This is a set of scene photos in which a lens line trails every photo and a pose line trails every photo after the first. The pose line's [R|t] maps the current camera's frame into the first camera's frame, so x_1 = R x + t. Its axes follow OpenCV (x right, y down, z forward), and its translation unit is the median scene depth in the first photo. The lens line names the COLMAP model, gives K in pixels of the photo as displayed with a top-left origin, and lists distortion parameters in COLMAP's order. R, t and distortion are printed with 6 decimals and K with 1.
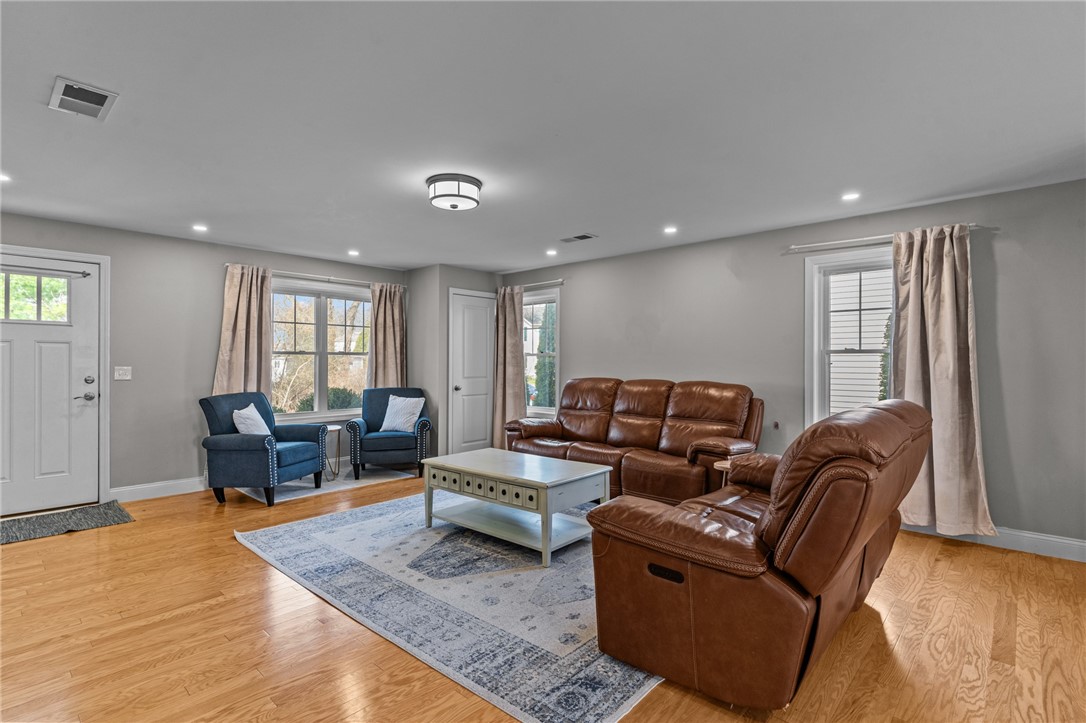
lens RADIAL K [[522.7, 0, 524.9], [0, 522.7, 365.9], [0, 0, 1]] dist [0.005077, 0.000756]
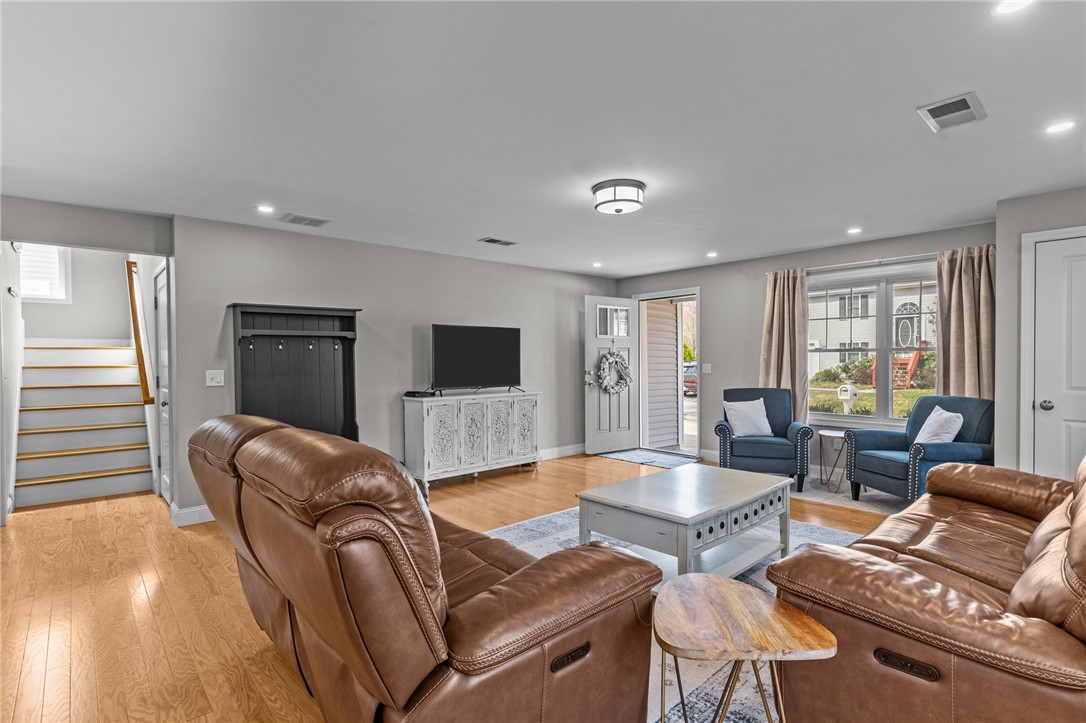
lens RADIAL K [[516.2, 0, 547.3], [0, 516.2, 360.3], [0, 0, 1]] dist [-0.008061, 0.000388]
pose [[-0.066231, -0.005641, -0.997788, 3.507159], [0.001460, 0.999982, -0.005751, -0.014982], [0.997803, -0.001837, -0.066221, 3.637784]]
